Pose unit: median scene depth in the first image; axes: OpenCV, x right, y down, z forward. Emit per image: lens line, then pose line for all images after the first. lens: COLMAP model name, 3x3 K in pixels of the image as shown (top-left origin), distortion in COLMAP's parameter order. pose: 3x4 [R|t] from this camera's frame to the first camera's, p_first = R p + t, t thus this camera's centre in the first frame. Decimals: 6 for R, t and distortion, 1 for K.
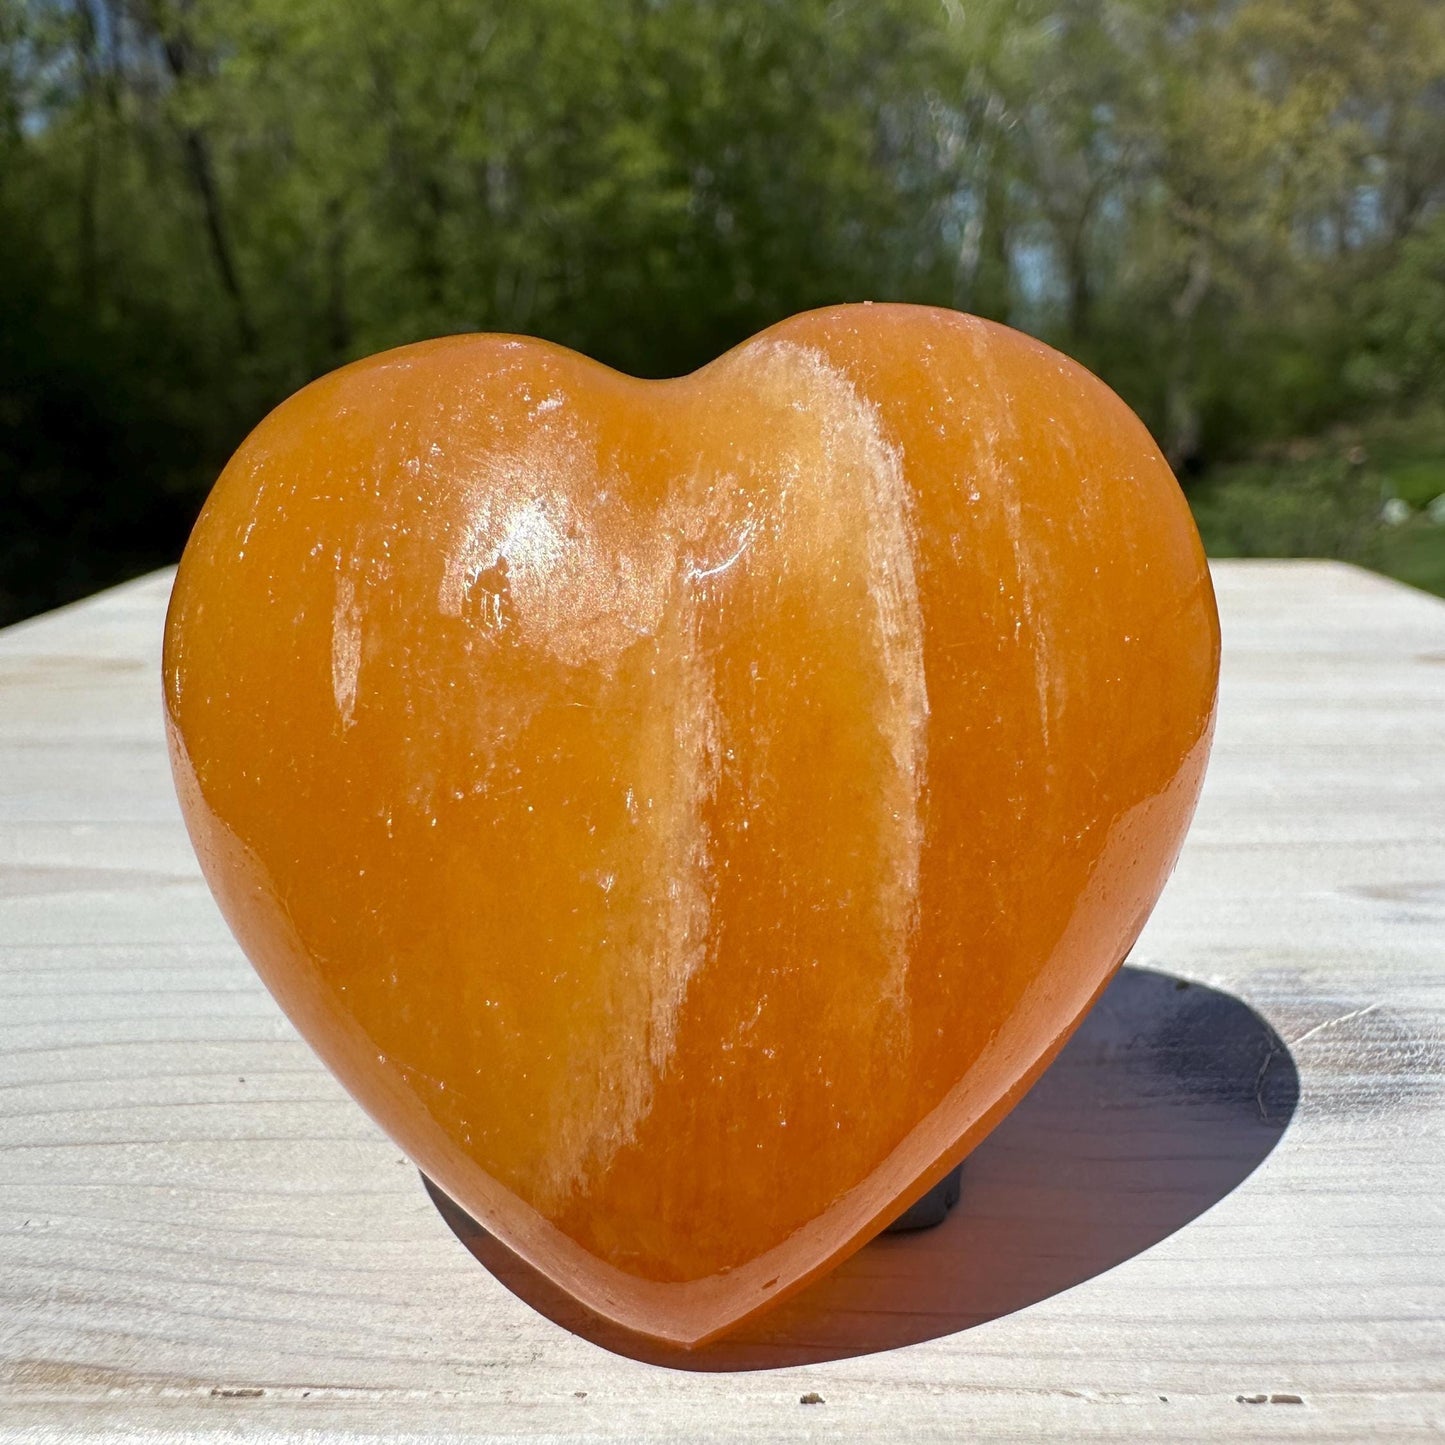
lens RADIAL K [[1433.7, 0, 722.1], [0, 1433.7, 704.0], [0, 0, 1]] dist [-0.017548, 0.000000]
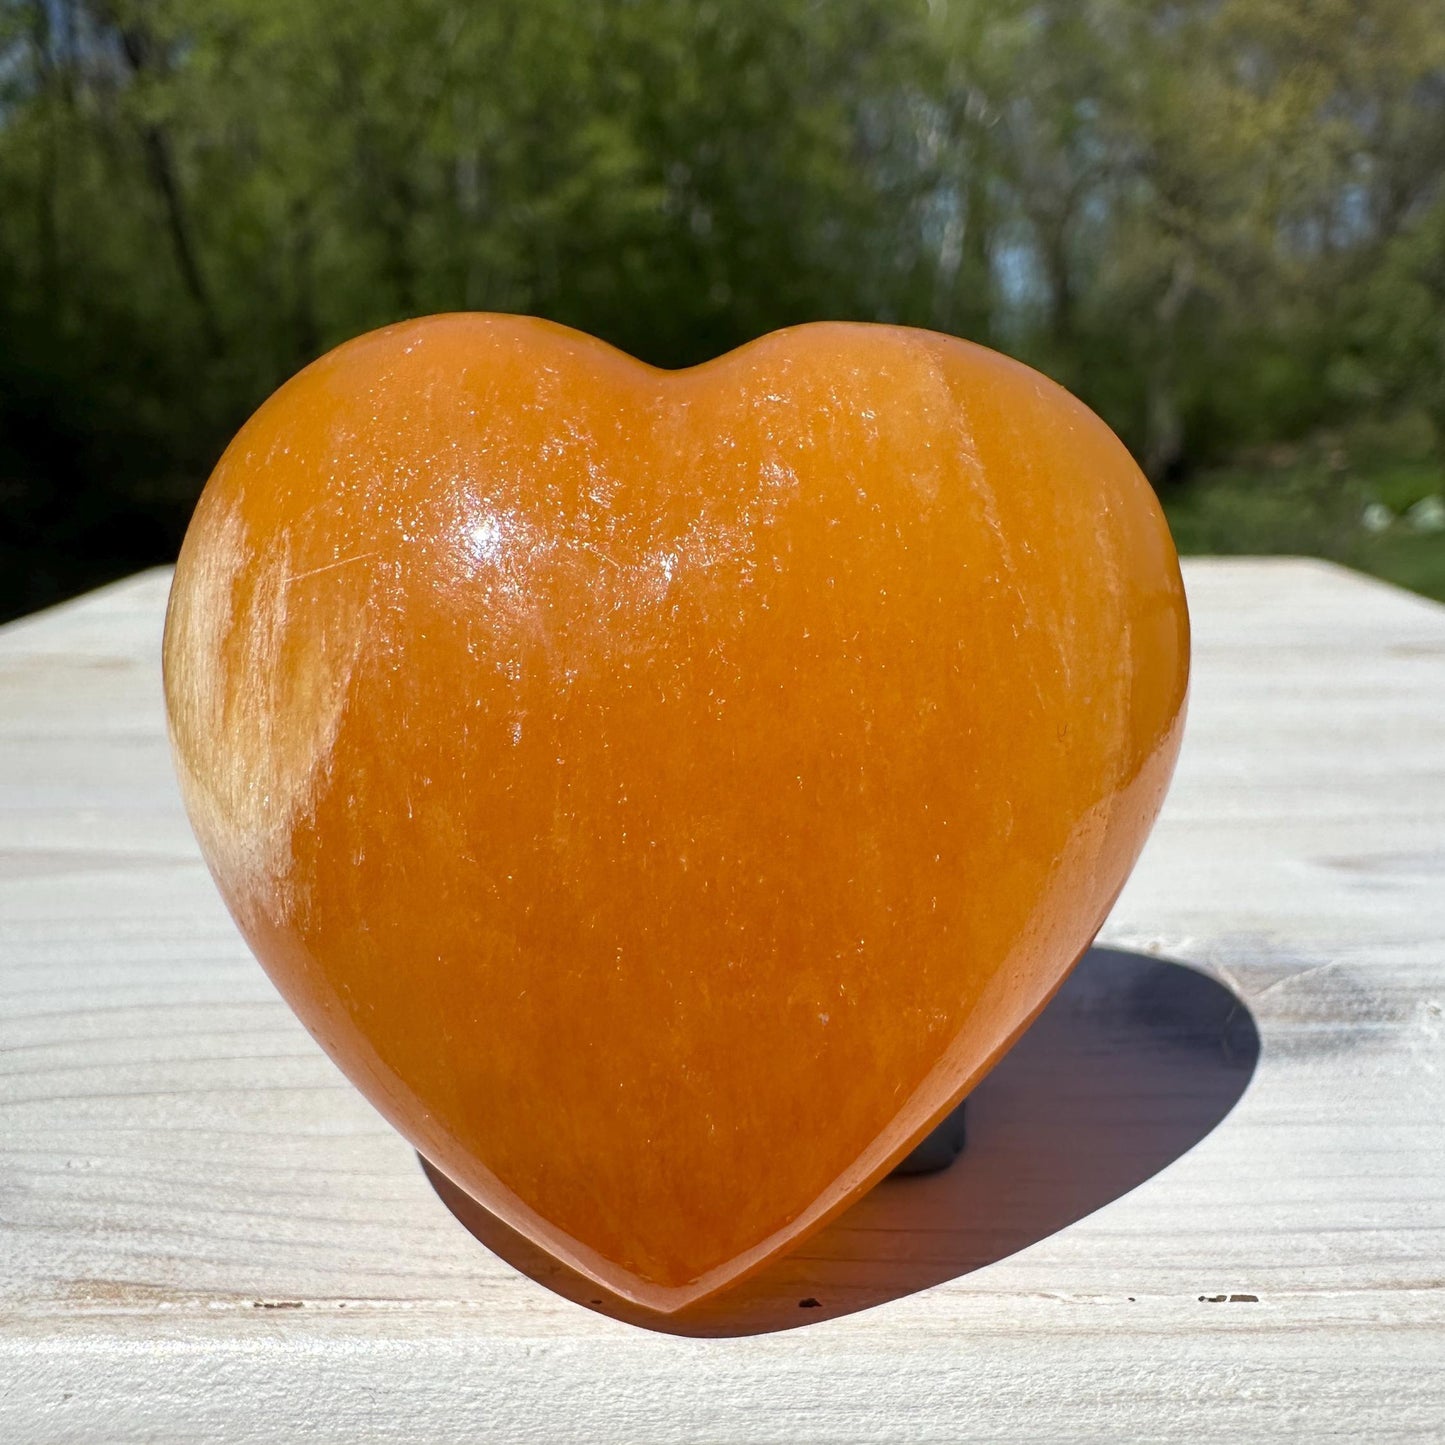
lens RADIAL K [[1433.7, 0, 724.4], [0, 1433.7, 796.8], [0, 0, 1]] dist [-0.017548, 0.000000]
pose [[0.999859, -0.006419, 0.015527, -0.015749], [0.005518, 0.998339, 0.057341, 0.037073], [-0.015869, -0.057247, 0.998234, -0.061194]]
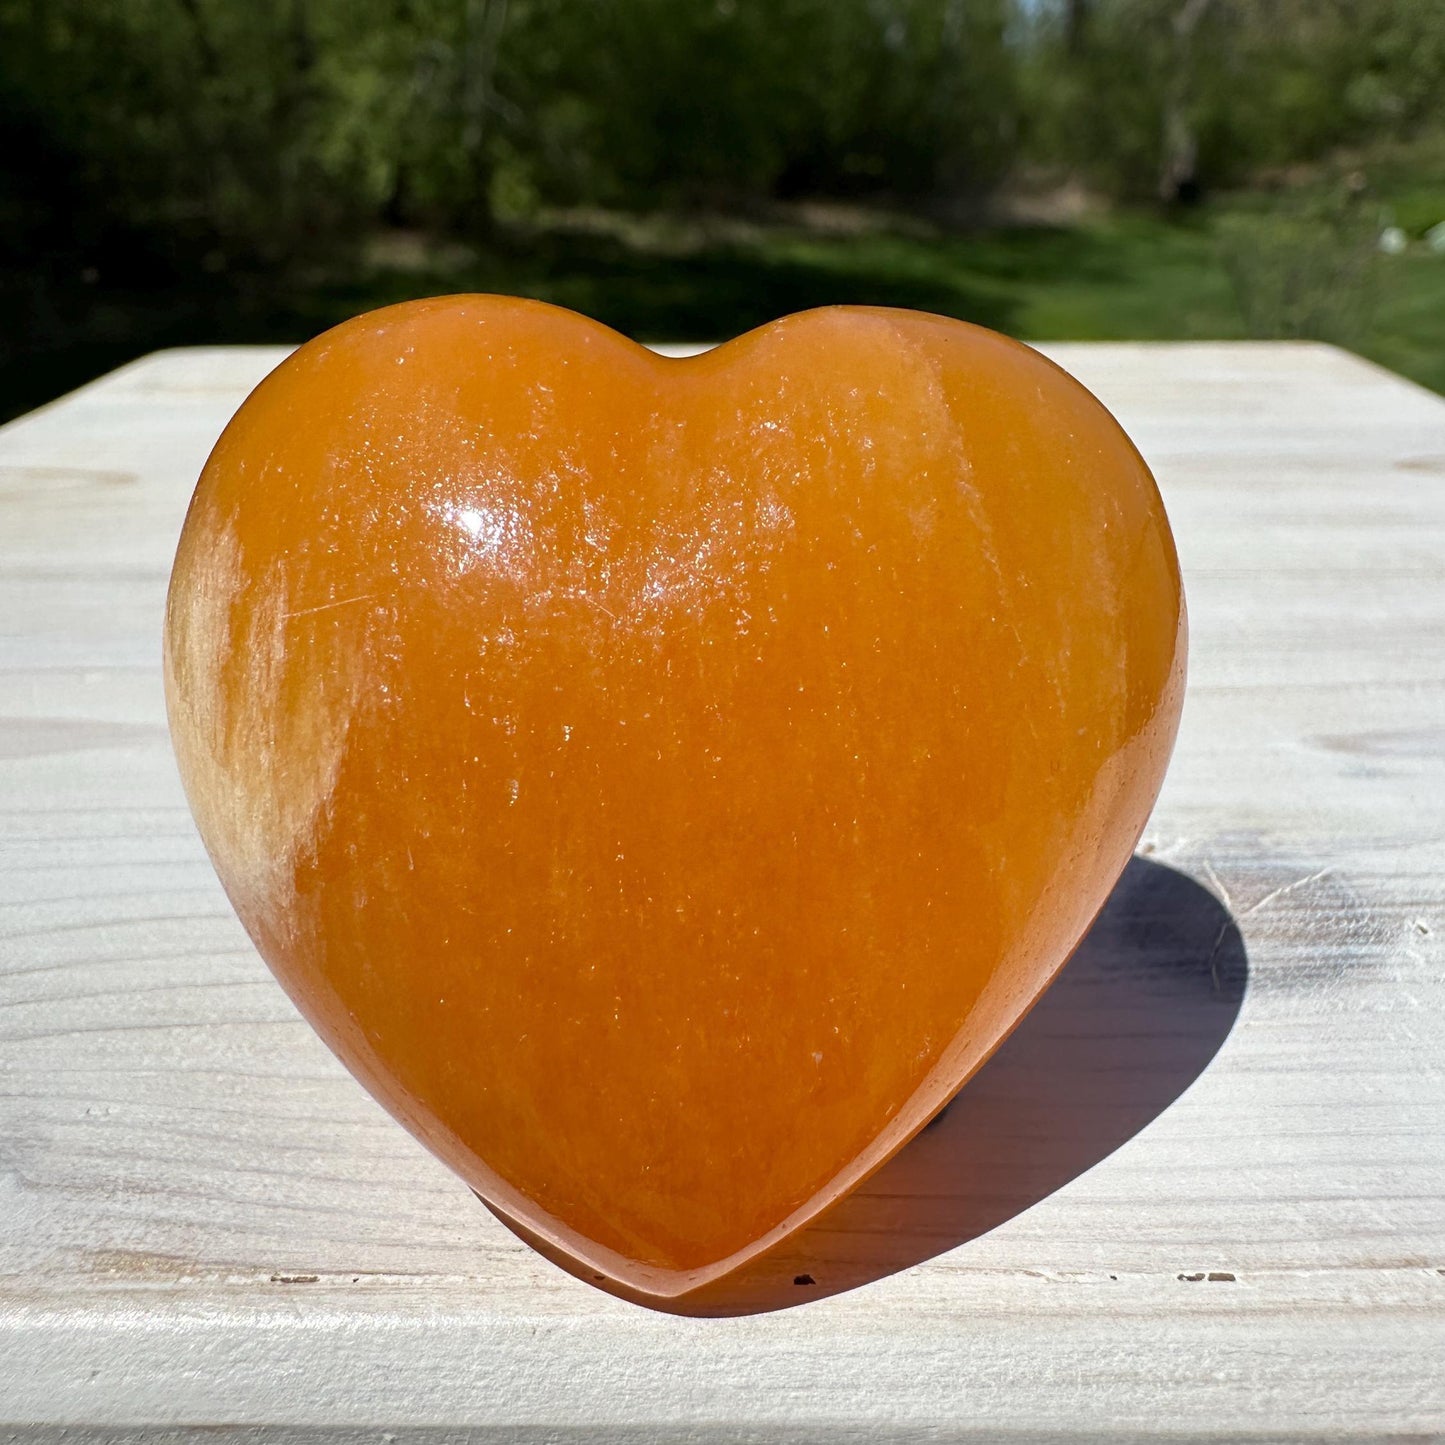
lens RADIAL K [[1433.7, 0, 722.9], [0, 1433.7, 628.3], [0, 0, 1]] dist [-0.017548, 0.000000]
pose [[0.999925, -0.005914, 0.010695, -0.009879], [0.004471, 0.991468, 0.130277, -0.164200], [-0.011375, -0.130220, 0.991420, -0.052061]]
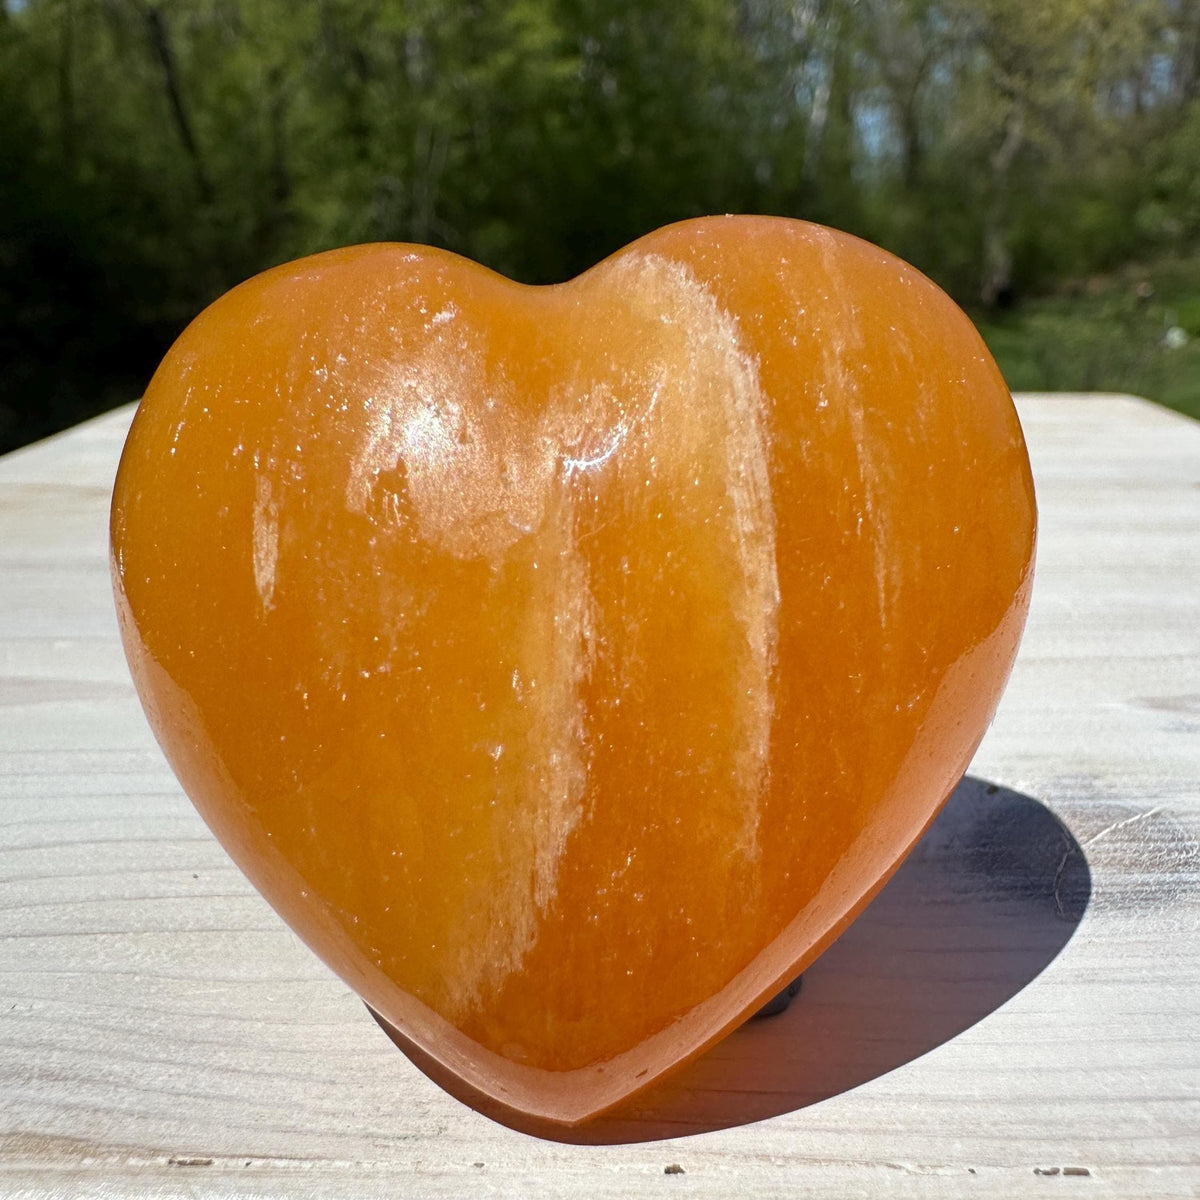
lens RADIAL K [[1190.6, 0, 599.1], [0, 1190.6, 596.8], [0, 0, 1]] dist [-0.017548, 0.000000]
pose [[0.999977, -0.000201, -0.006784, 0.006982], [0.000746, 0.996757, 0.080471, -0.062184], [0.006745, -0.080474, 0.996734, 0.054815]]
